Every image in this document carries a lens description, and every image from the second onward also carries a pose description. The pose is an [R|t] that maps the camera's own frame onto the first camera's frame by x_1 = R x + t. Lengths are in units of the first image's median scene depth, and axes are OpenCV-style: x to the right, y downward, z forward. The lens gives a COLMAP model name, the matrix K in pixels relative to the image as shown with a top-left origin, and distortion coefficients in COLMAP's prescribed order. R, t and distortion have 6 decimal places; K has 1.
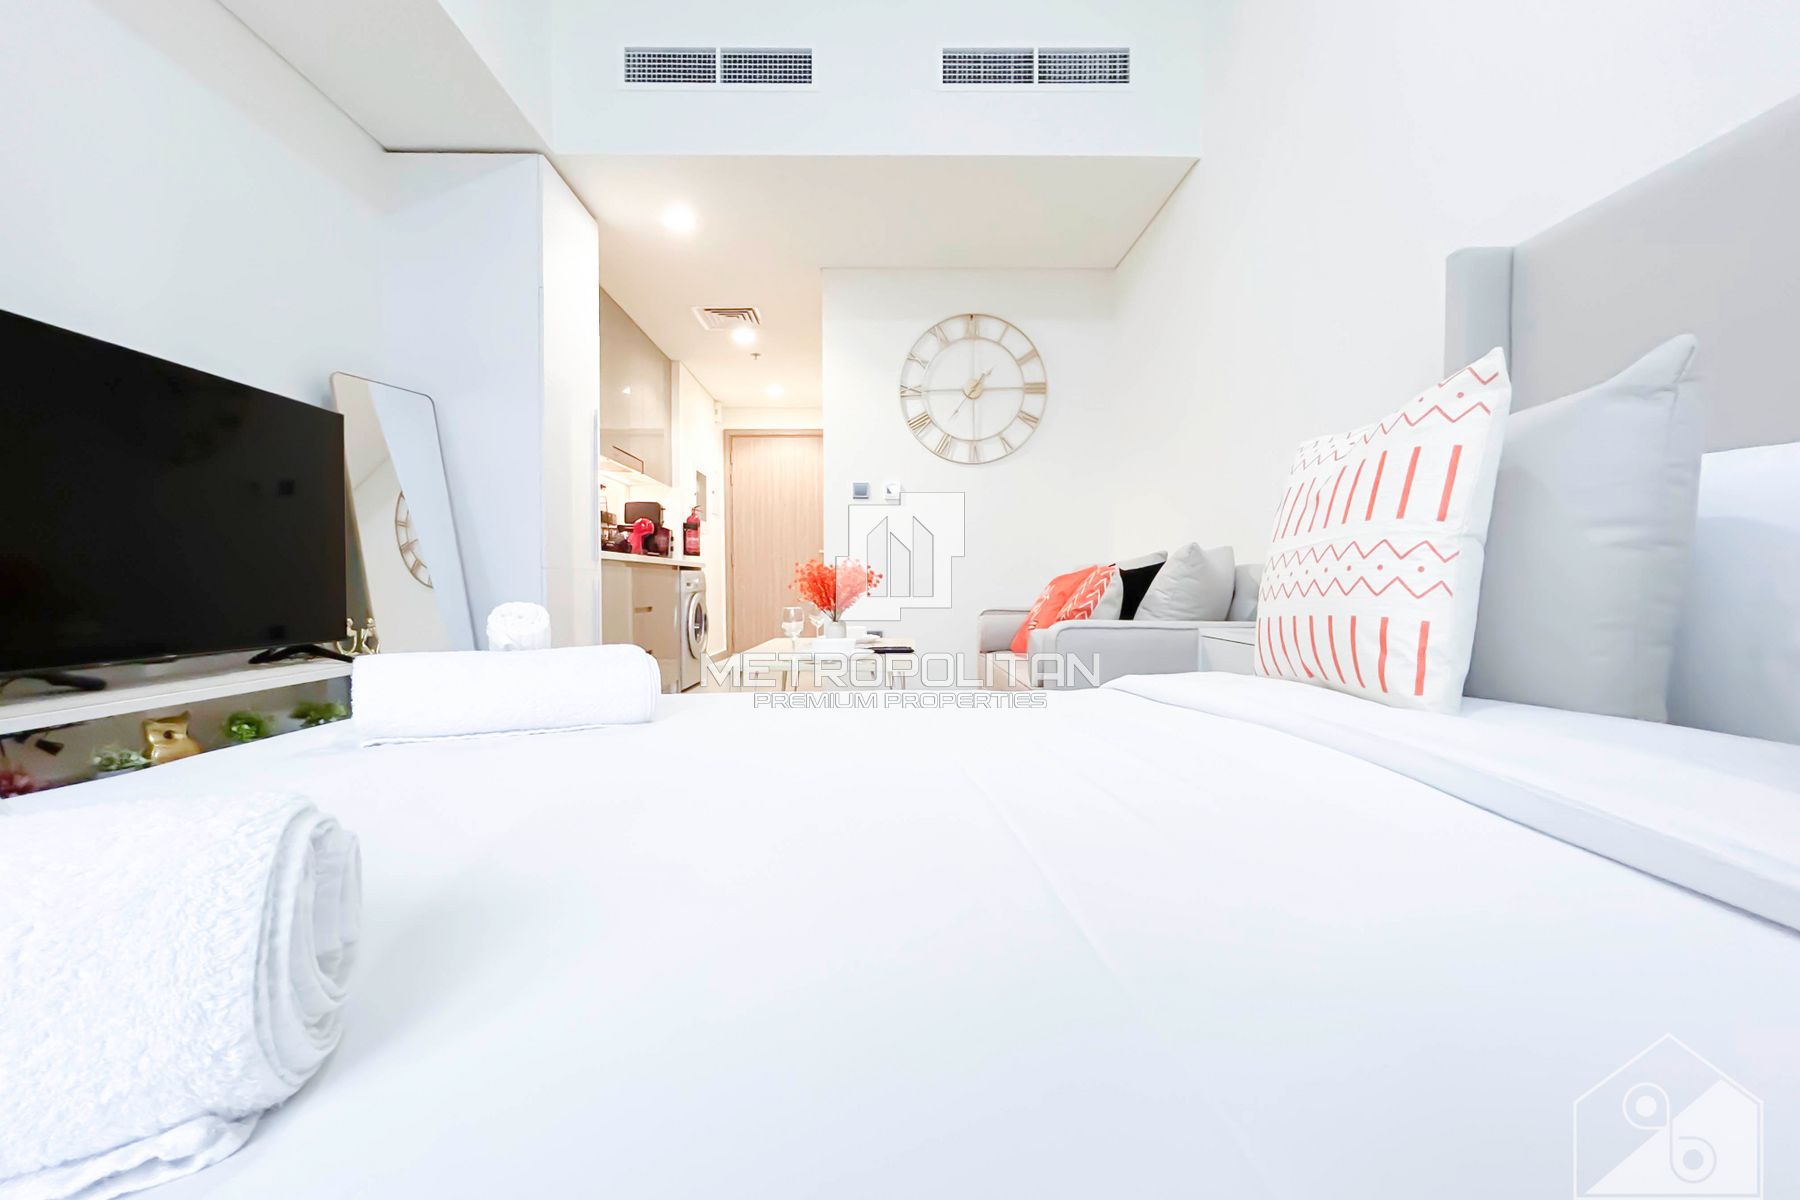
lens RADIAL K [[724.5, 0, 900.0], [0, 724.5, 600.0], [0, 0, 1]] dist [-0.001371, 0.000070]
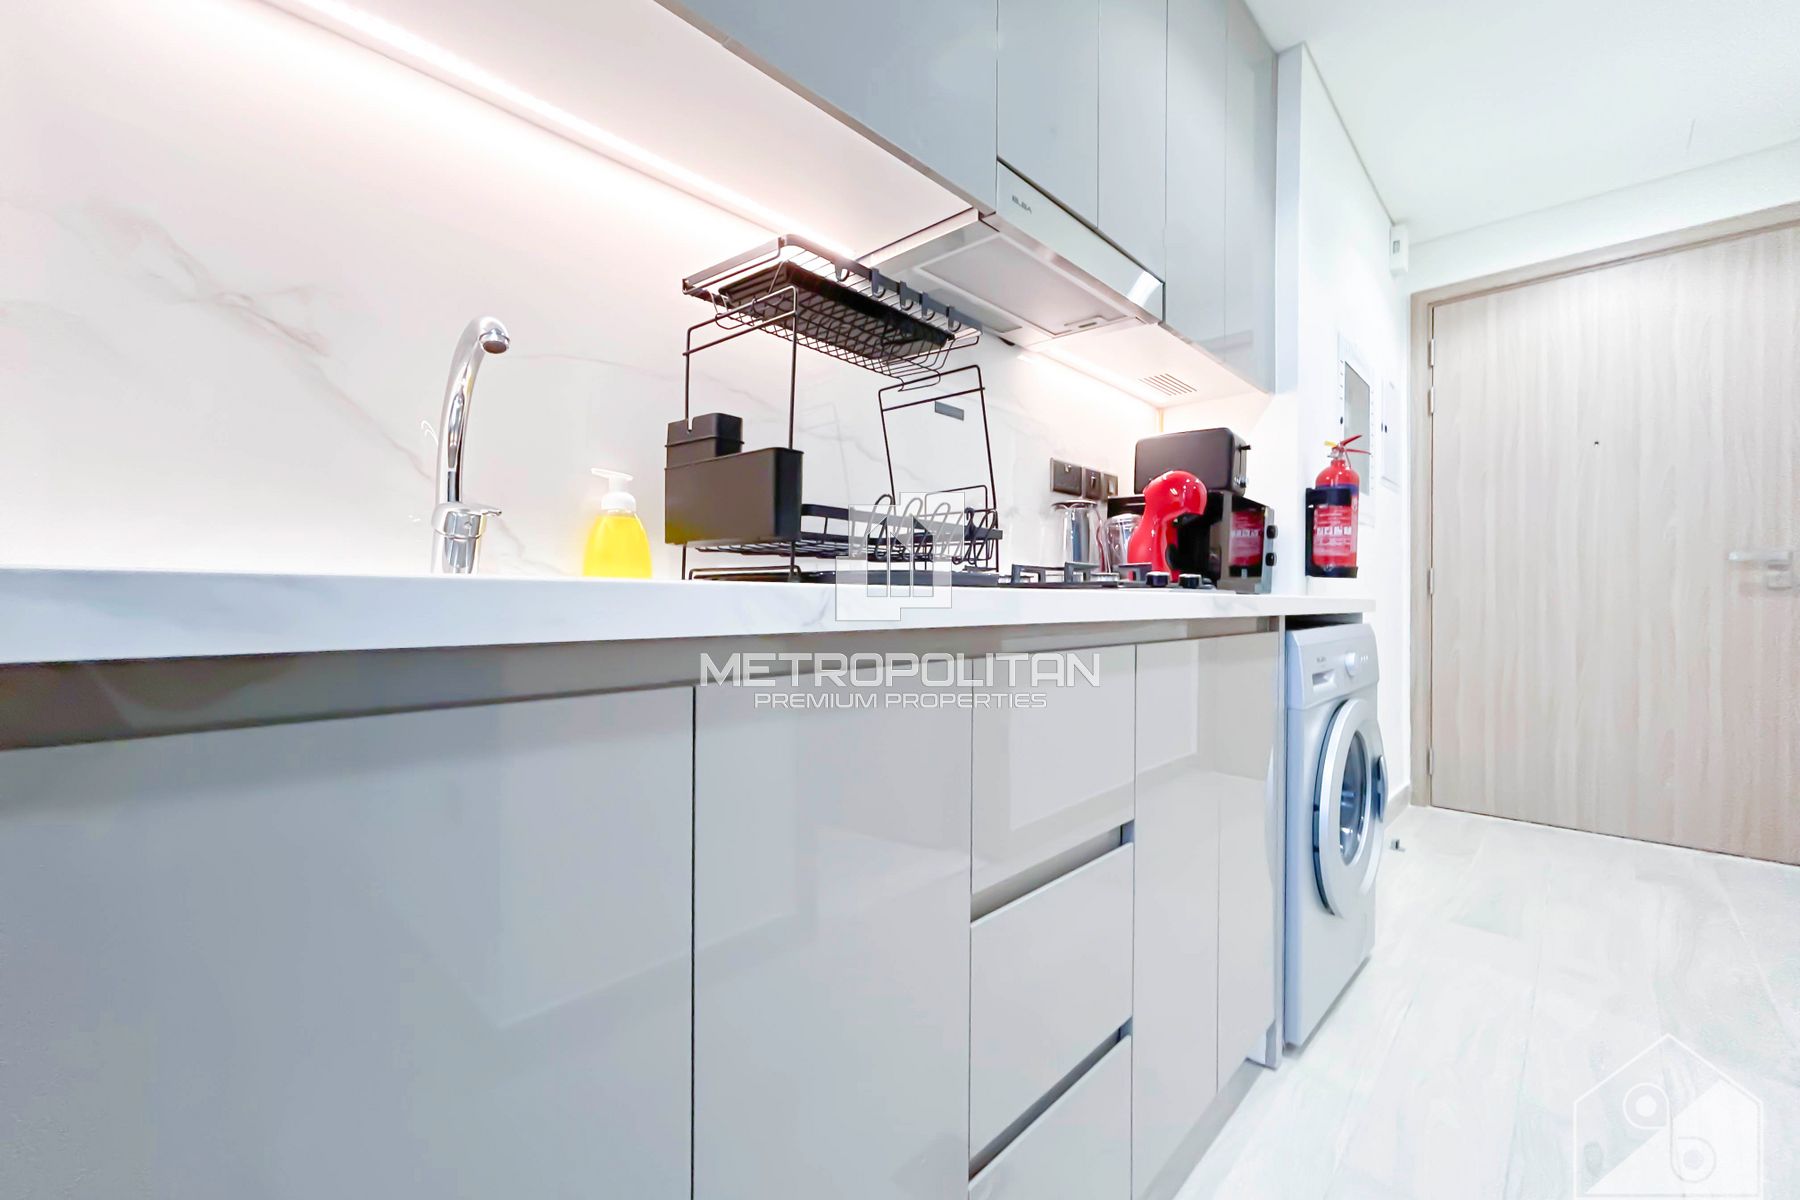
lens RADIAL K [[724.5, 0, 900.0], [0, 724.5, 600.0], [0, 0, 1]] dist [-0.001371, 0.000070]
pose [[0.695242, 0.008545, -0.718725, -0.181487], [-0.031634, 0.999324, -0.018719, -0.037600], [0.718079, 0.035750, 0.695043, 0.610044]]
